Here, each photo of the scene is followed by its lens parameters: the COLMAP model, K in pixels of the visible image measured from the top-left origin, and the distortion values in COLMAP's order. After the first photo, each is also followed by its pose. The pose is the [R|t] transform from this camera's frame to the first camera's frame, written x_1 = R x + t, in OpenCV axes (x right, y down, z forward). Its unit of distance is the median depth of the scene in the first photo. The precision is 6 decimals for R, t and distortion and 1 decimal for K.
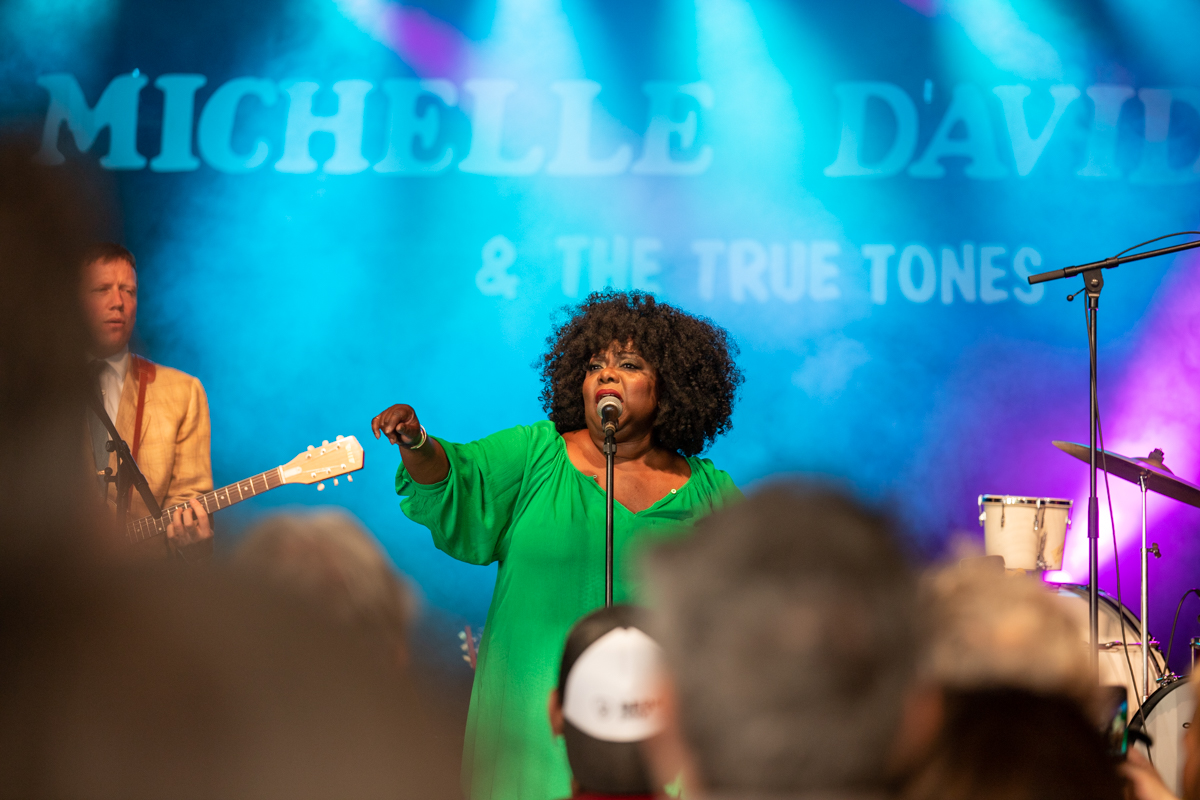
lens RADIAL K [[4766.1, 0, 600.8], [0, 4766.1, 398.3], [0, 0, 1]] dist [0.235621, 0.000000]
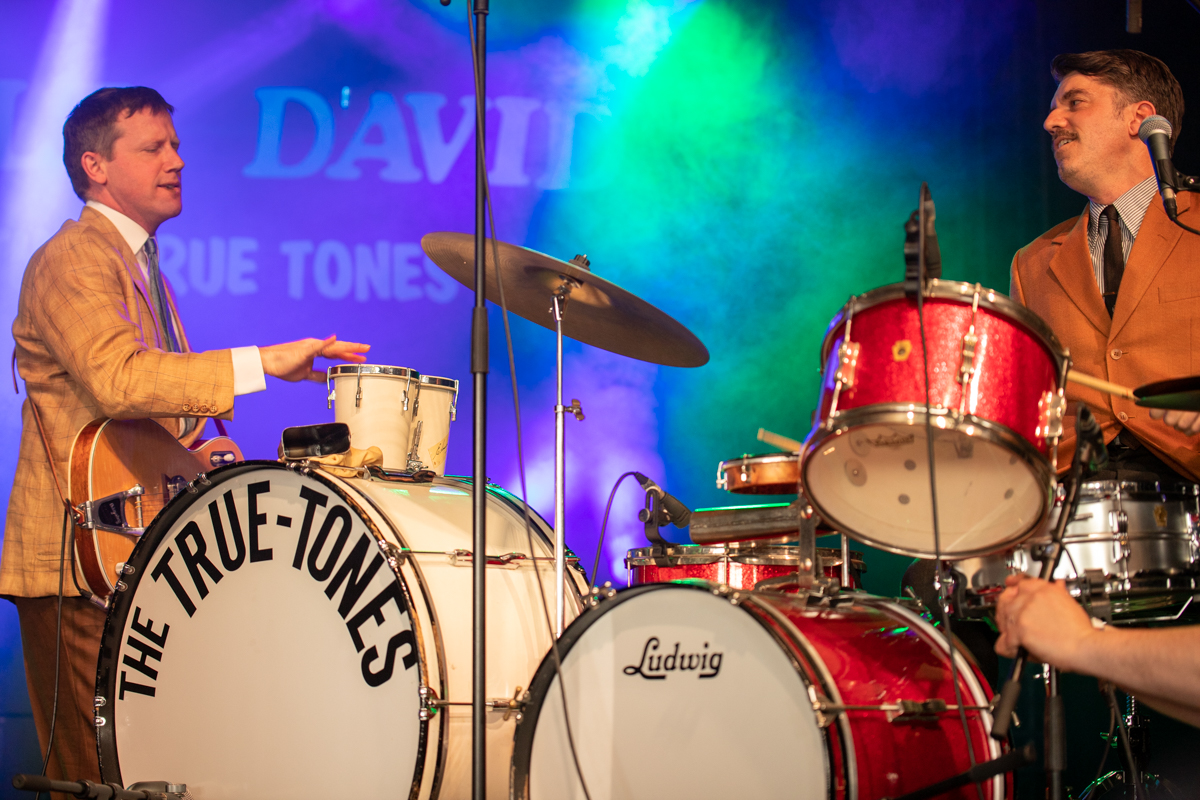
lens RADIAL K [[2514.4, 0, 603.1], [0, 2514.4, 398.5], [0, 0, 1]] dist [-0.238552, 0.000000]
pose [[0.990857, 0.007171, 0.134729, 0.051602], [0.001743, 0.997823, -0.065927, 0.036970], [-0.134908, 0.065559, 0.988687, 0.463769]]
